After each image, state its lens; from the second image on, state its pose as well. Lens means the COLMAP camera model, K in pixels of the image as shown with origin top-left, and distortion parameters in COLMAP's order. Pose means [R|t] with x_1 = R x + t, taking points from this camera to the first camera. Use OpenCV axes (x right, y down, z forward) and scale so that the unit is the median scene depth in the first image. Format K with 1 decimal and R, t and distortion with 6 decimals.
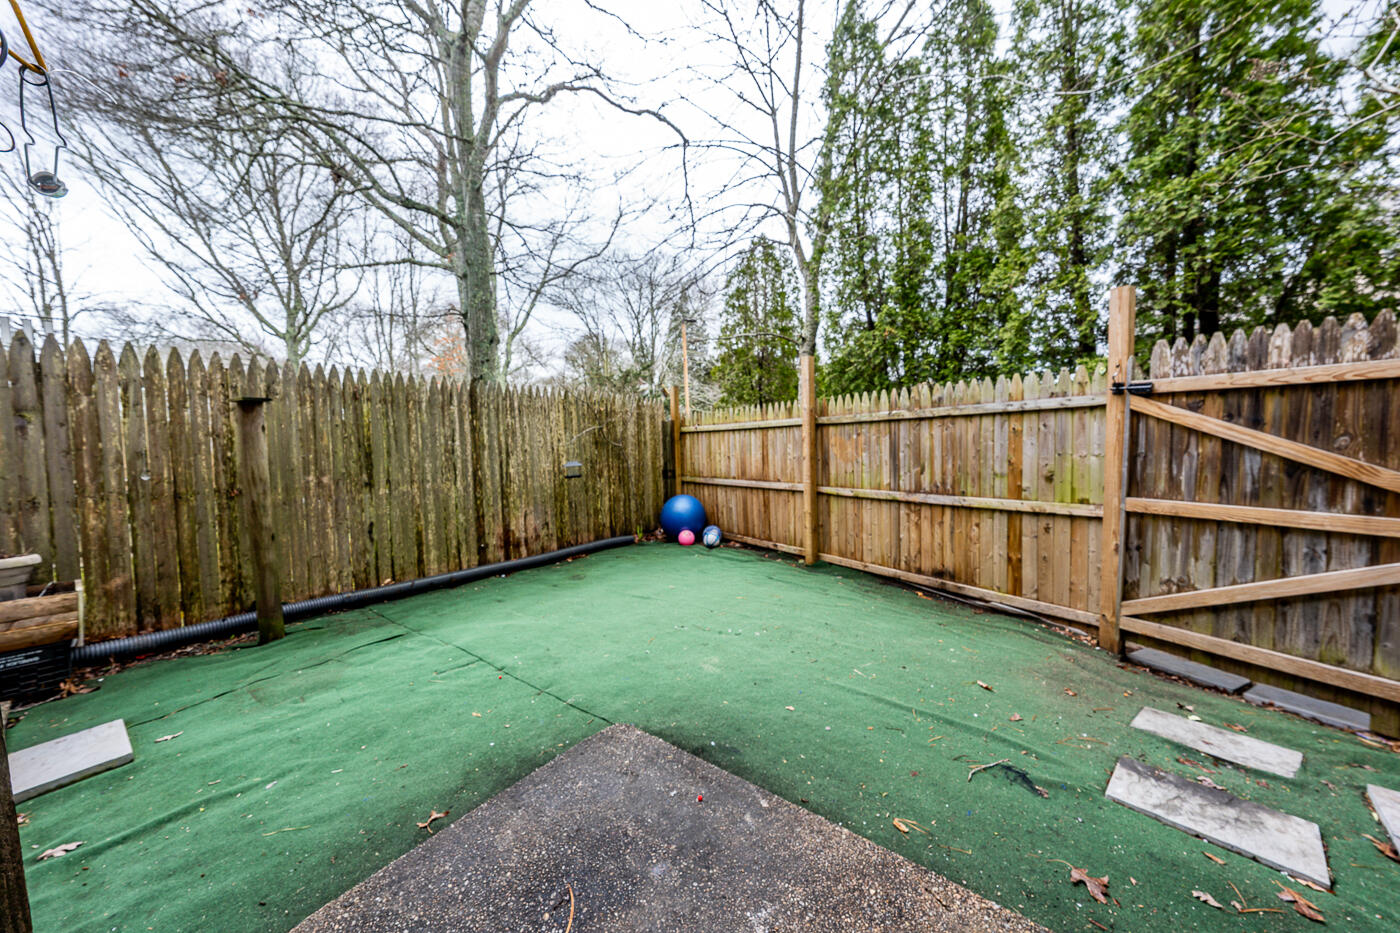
lens RADIAL K [[483.7, 0, 695.1], [0, 483.7, 460.3], [0, 0, 1]] dist [-0.002689, -0.000216]
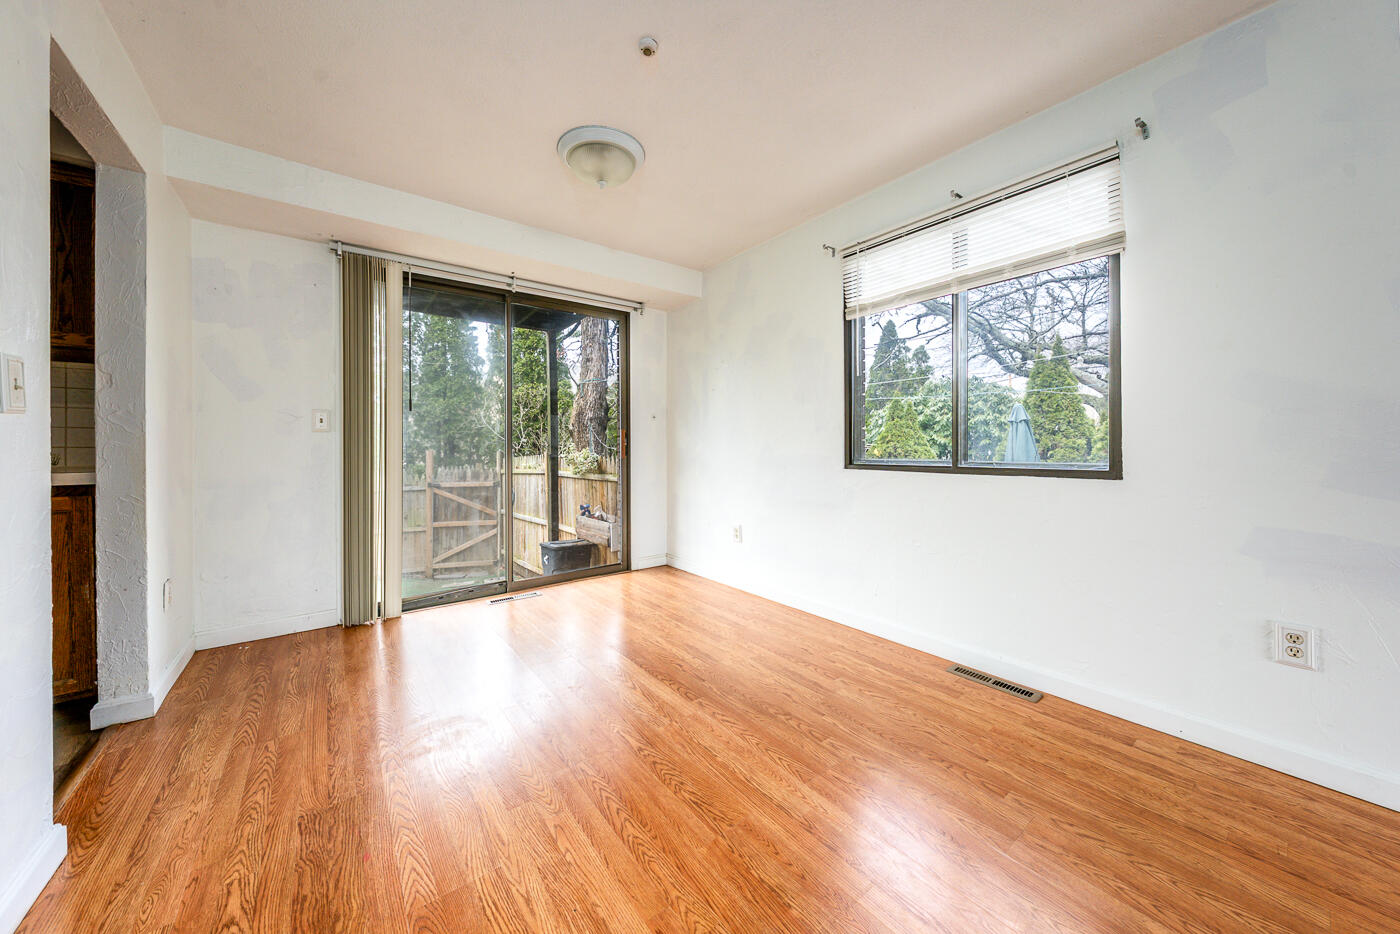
lens RADIAL K [[483.7, 0, 687.3], [0, 483.7, 445.7], [0, 0, 1]] dist [-0.002689, -0.000216]
pose [[0.275577, -0.001948, 0.961277, -1.502690], [0.038837, 0.999204, -0.009109, -0.303493], [-0.960494, 0.039843, 0.275434, -1.307639]]
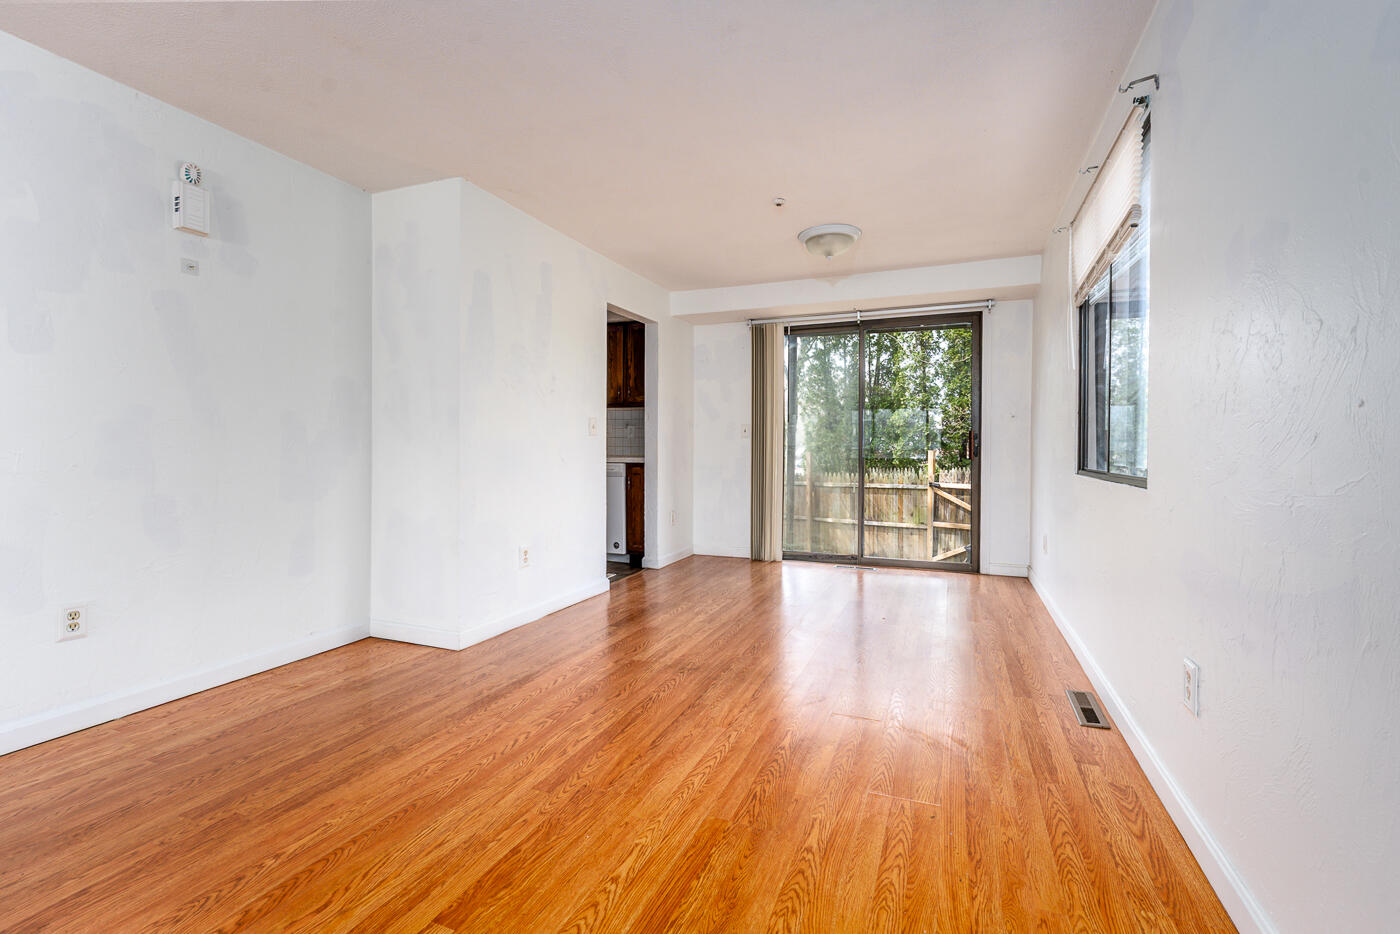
lens RADIAL K [[595.5, 0, 707.8], [0, 595.5, 458.3], [0, 0, 1]] dist [-0.018151, 0.000303]
pose [[0.965840, -0.005787, 0.259074, -1.392911], [0.009850, 0.999848, -0.014388, -0.276063], [-0.258952, 0.016449, 0.965750, -2.178353]]
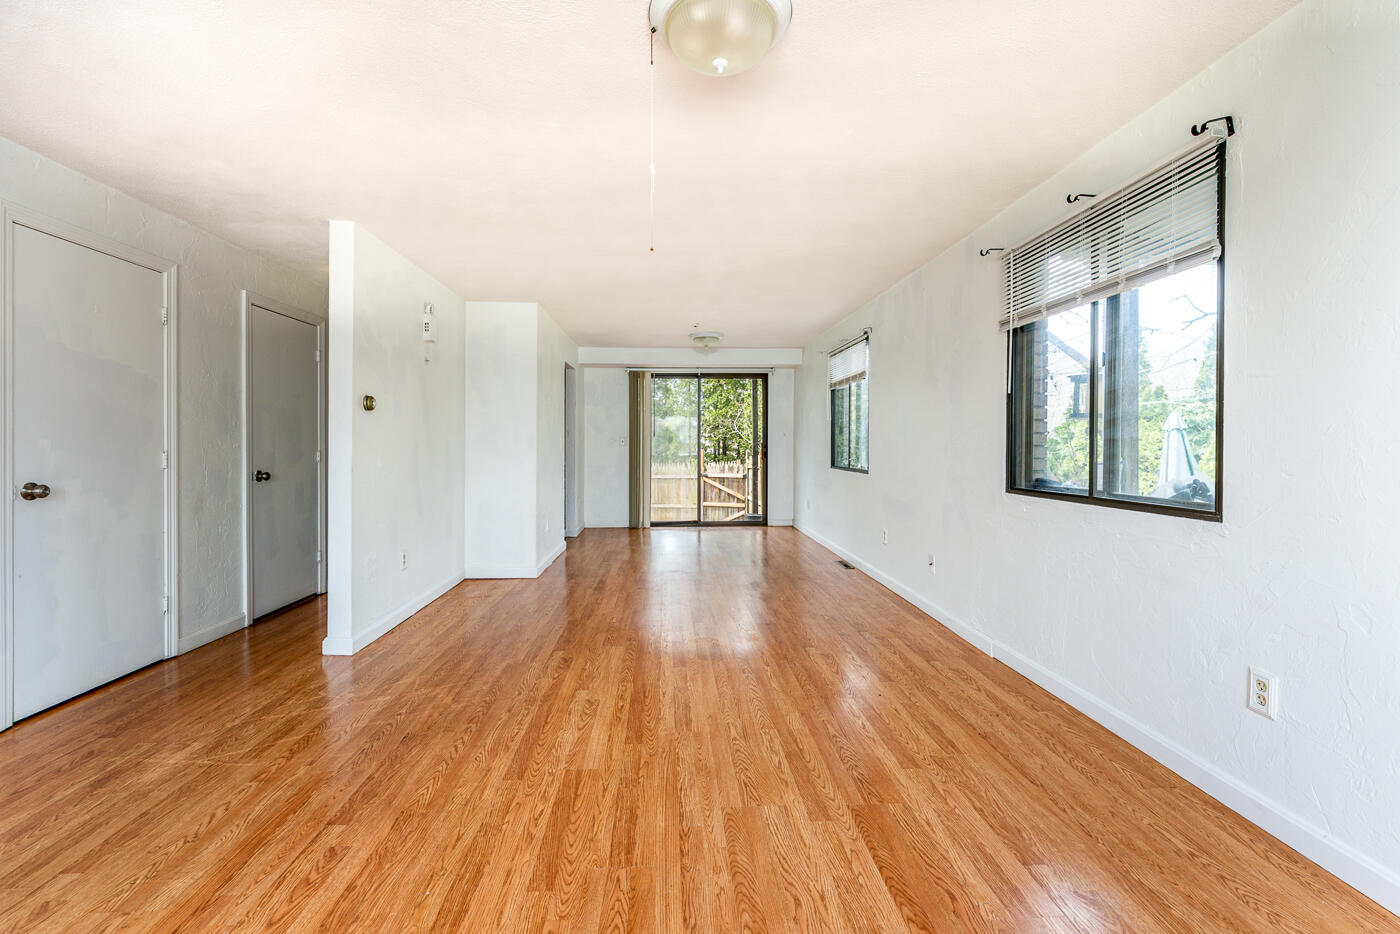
lens RADIAL K [[595.5, 0, 688.8], [0, 595.5, 459.1], [0, 0, 1]] dist [-0.018151, 0.000303]
pose [[0.769063, -0.024079, 0.638720, -2.349673], [0.024909, 0.999660, 0.007693, -0.322761], [-0.638688, 0.009993, 0.769401, -2.734517]]
